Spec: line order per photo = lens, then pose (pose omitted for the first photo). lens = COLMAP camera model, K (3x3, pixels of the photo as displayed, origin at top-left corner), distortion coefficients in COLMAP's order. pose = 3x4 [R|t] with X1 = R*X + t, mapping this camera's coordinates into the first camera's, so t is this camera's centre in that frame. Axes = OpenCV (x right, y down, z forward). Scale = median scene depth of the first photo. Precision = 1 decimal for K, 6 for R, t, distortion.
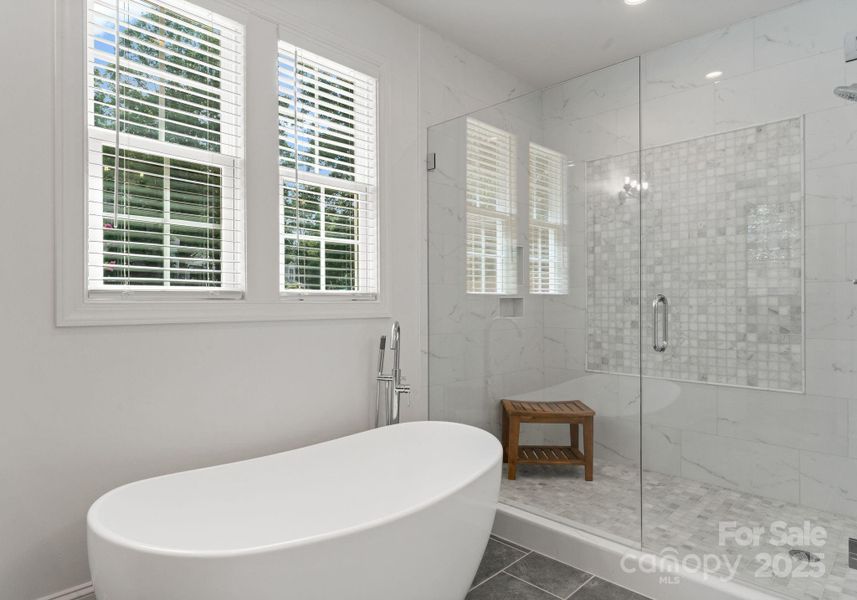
lens RADIAL K [[486.7, 0, 428.0], [0, 486.7, 300.9], [0, 0, 1]] dist [-0.008782, 0.000514]
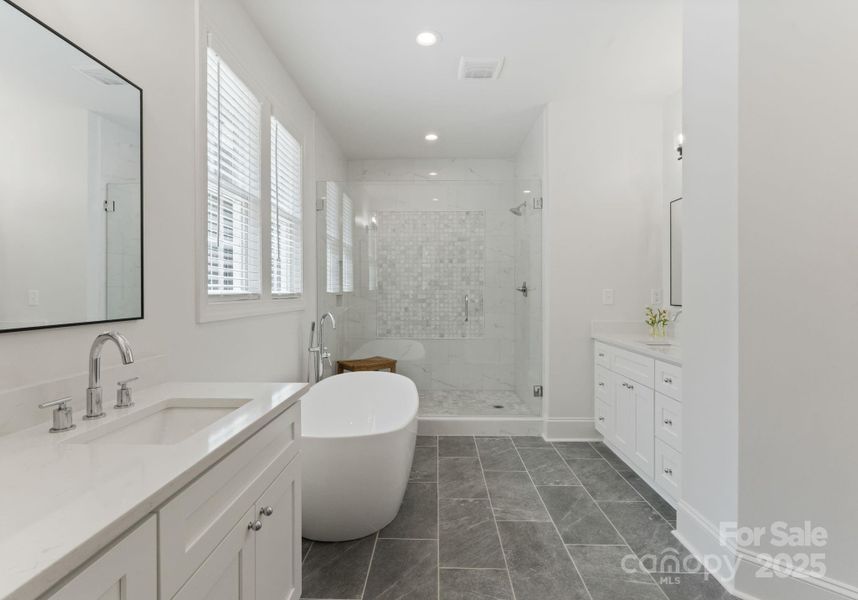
lens RADIAL K [[411.2, 0, 403.3], [0, 411.2, 294.2], [0, 0, 1]] dist [0.001150, 0.002021]
pose [[0.744055, -0.004846, 0.668101, -0.647896], [0.001521, 0.999983, 0.005559, -0.016878], [-0.668117, -0.003120, 0.744050, -0.115867]]
